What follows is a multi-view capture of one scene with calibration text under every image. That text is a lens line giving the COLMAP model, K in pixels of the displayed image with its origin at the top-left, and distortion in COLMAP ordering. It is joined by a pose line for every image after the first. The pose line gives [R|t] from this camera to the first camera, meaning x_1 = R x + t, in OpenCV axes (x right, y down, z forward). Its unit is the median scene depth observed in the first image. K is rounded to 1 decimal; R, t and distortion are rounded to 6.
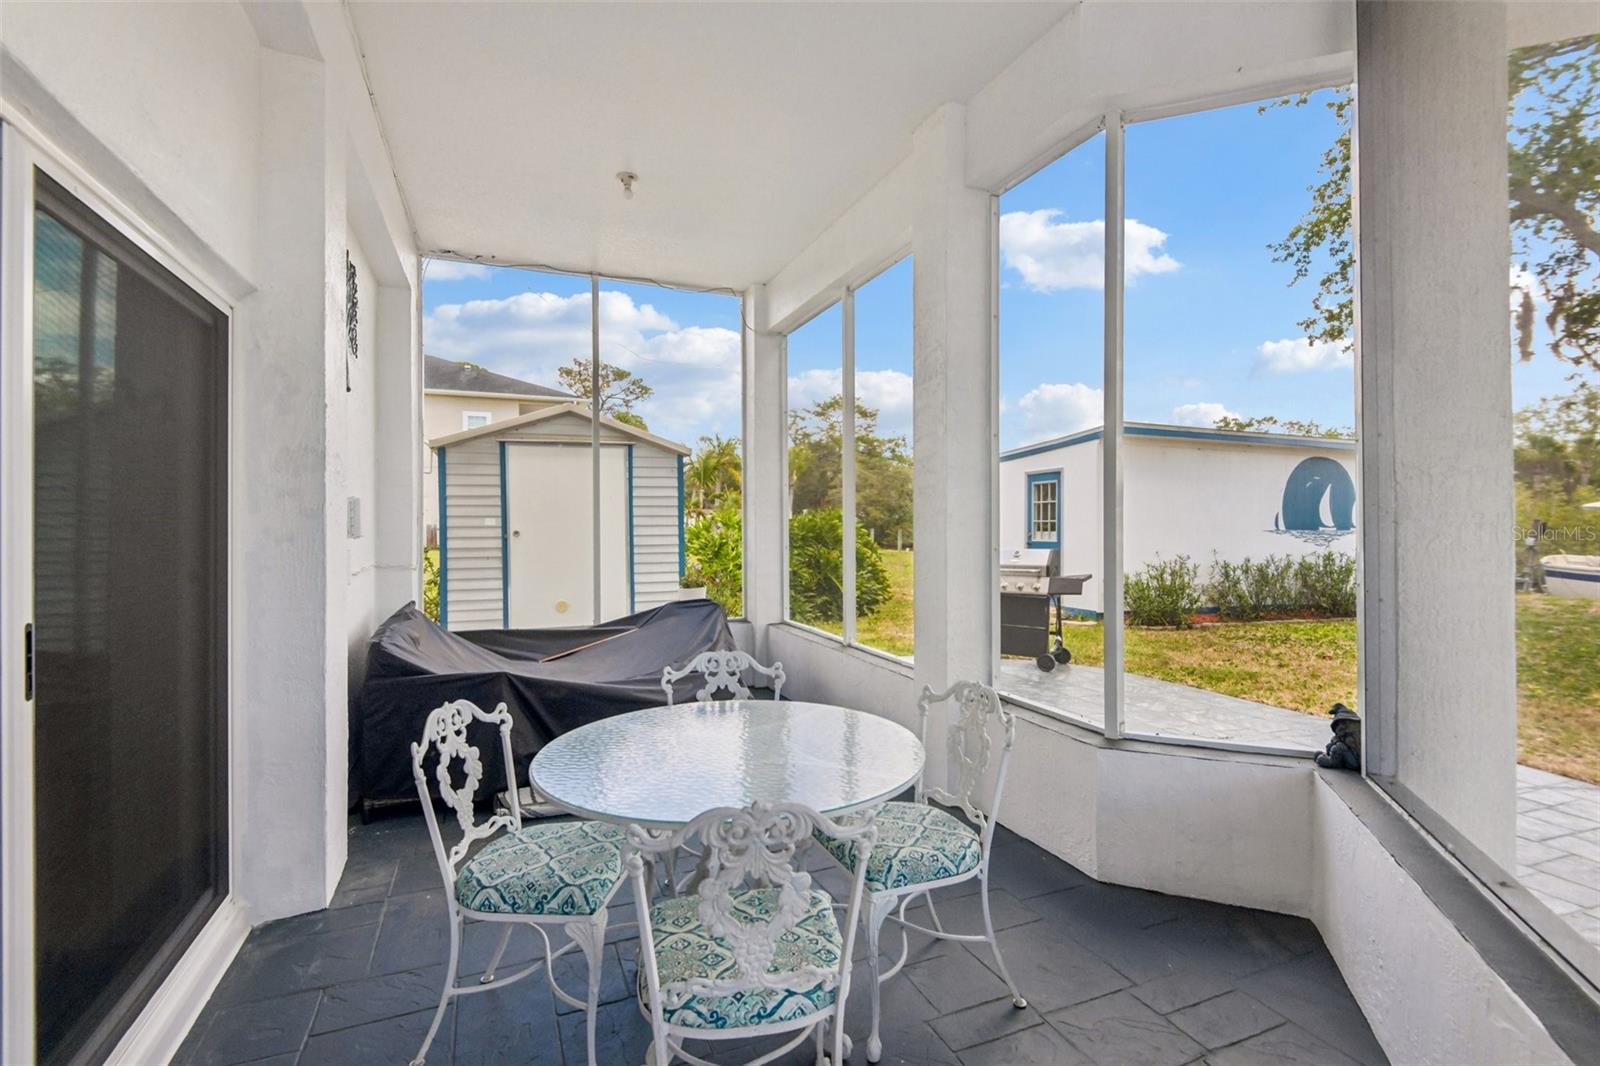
lens RADIAL K [[728.2, 0, 799.9], [0, 728.2, 523.5], [0, 0, 1]] dist [0.033362, -0.023193]
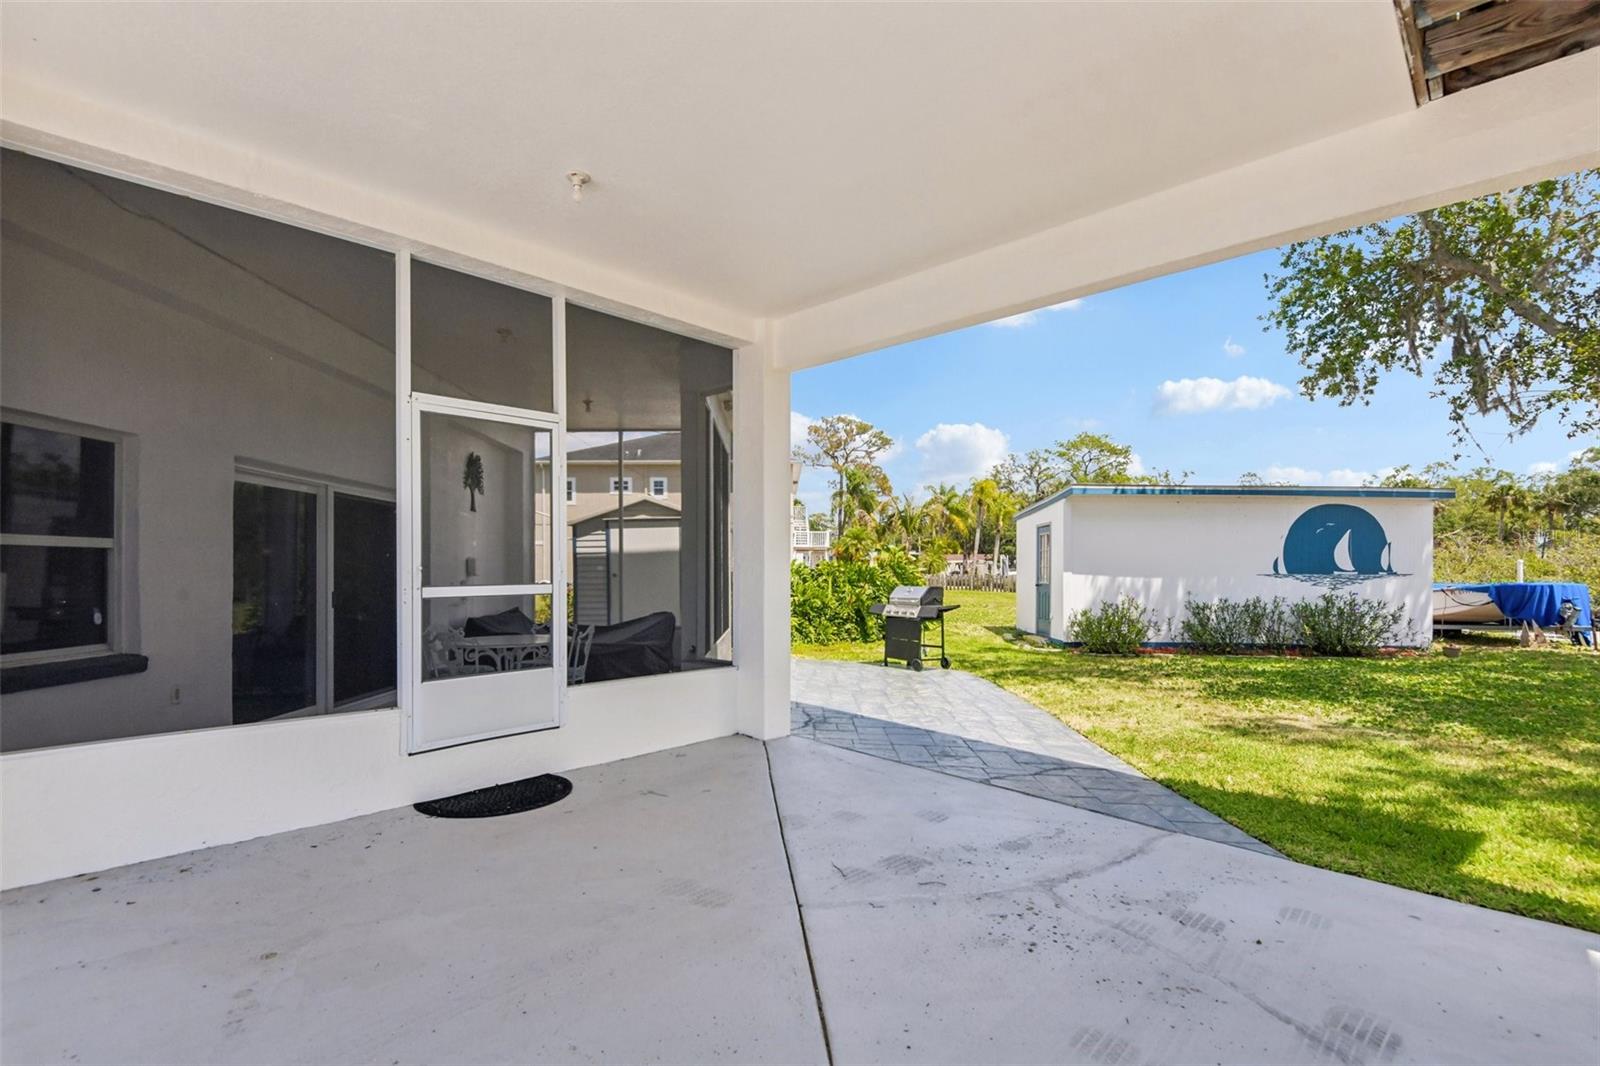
lens RADIAL K [[739.8, 0, 798.9], [0, 739.8, 525.1], [0, 0, 1]] dist [0.009609, -0.000445]
pose [[0.935246, -0.022512, -0.353283, 0.403871], [0.001759, 0.998259, -0.058954, 0.000067], [0.353995, 0.054515, 0.933657, -0.288737]]
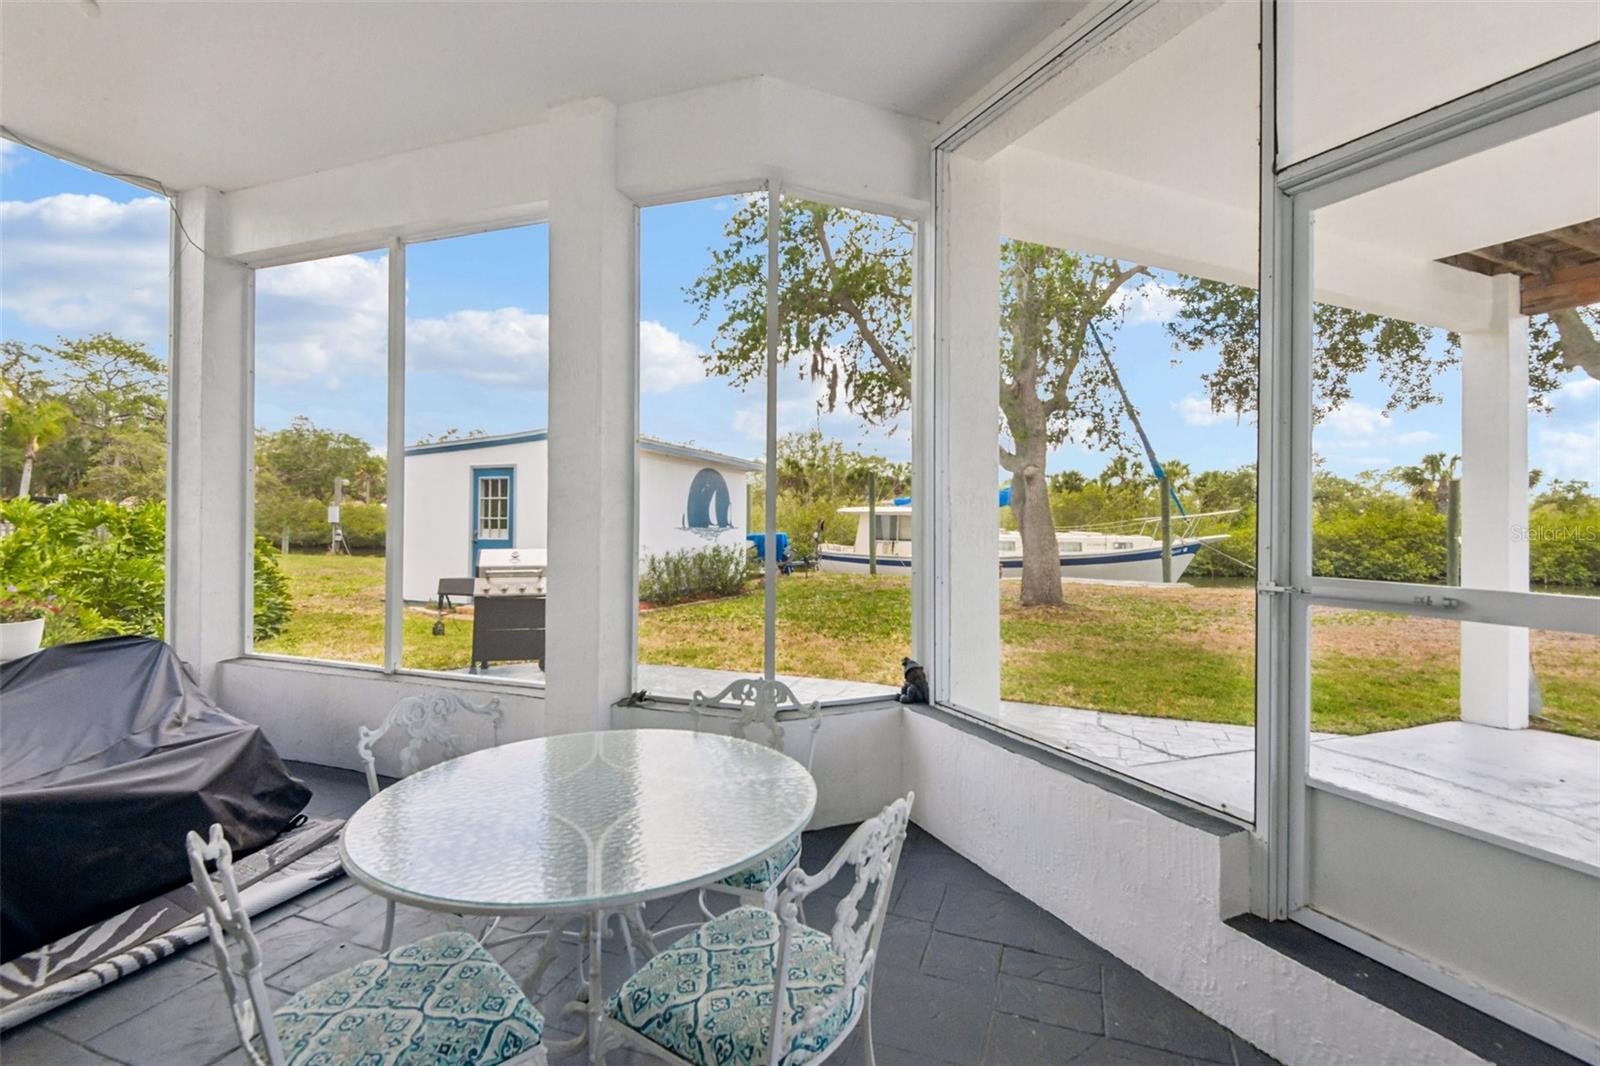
lens RADIAL K [[739.8, 0, 798.9], [0, 739.8, 525.1], [0, 0, 1]] dist [0.009609, -0.000445]
pose [[0.687604, 0.002848, 0.726081, -0.101710], [-0.010005, 0.999935, 0.005553, -0.003960], [-0.726017, -0.011083, 0.687587, 0.039491]]
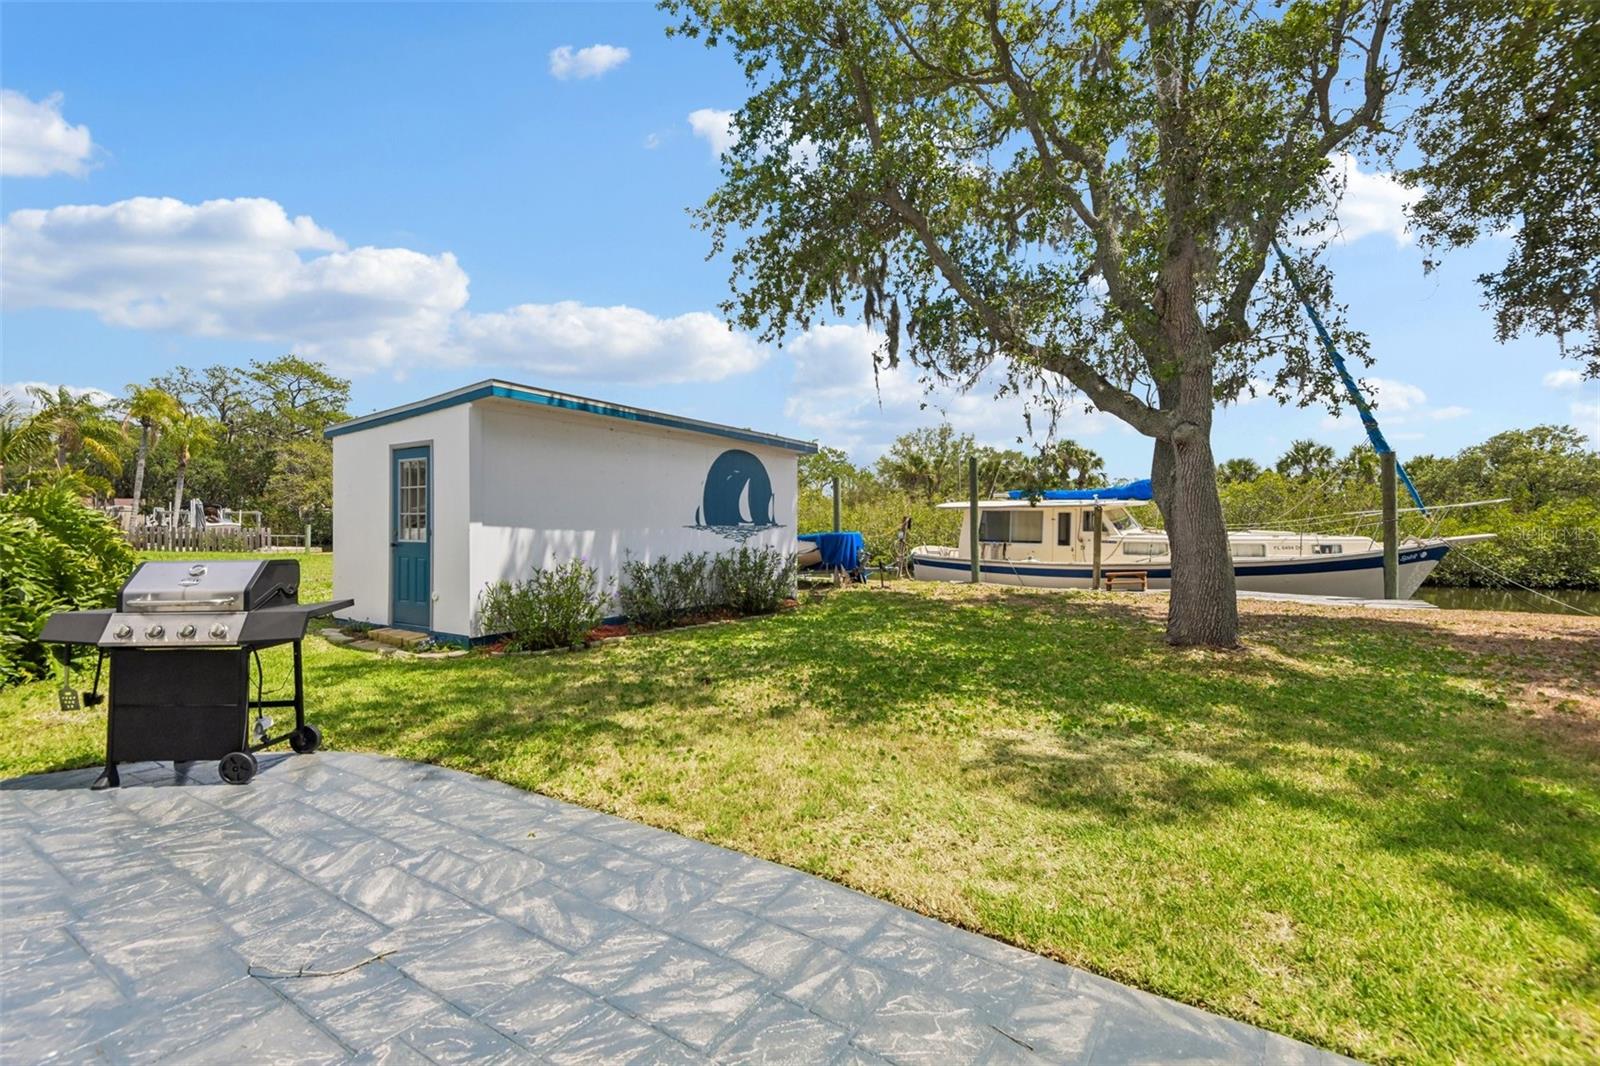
lens RADIAL K [[736.1, 0, 796.4], [0, 736.1, 531.0], [0, 0, 1]] dist [0.019310, -0.015808]
pose [[0.809445, -0.005060, 0.587173, 0.220867], [-0.003788, 0.999897, 0.013838, 0.002557], [-0.587183, -0.013425, 0.809343, 0.193454]]
